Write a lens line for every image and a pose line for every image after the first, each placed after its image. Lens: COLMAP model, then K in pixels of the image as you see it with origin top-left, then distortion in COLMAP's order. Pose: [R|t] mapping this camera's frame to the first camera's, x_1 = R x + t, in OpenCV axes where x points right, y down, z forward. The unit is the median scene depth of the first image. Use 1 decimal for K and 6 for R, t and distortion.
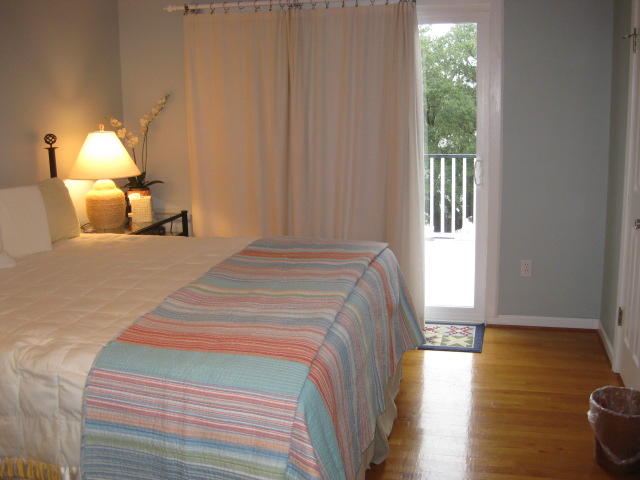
lens RADIAL K [[703.3, 0, 320.0], [0, 703.3, 240.0], [0, 0, 1]] dist [-0.167513, 0.106682]
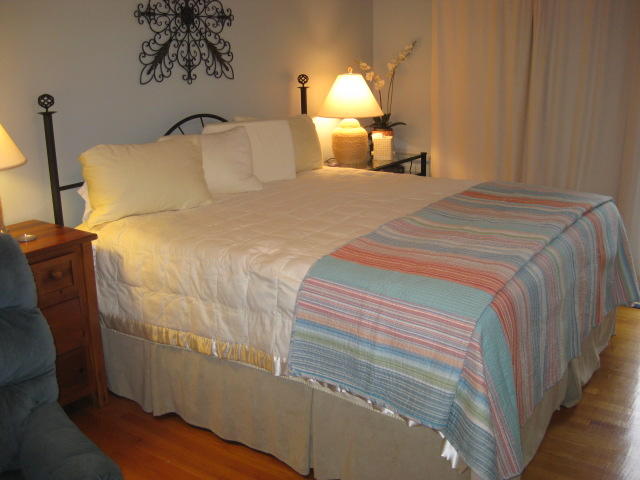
lens RADIAL K [[703.3, 0, 320.0], [0, 703.3, 240.0], [0, 0, 1]] dist [-0.167513, 0.106682]
pose [[0.930389, 0.099649, -0.352769, 0.089473], [-0.072746, 0.993394, 0.088752, 0.014144], [0.359283, -0.056912, 0.931492, -0.088443]]
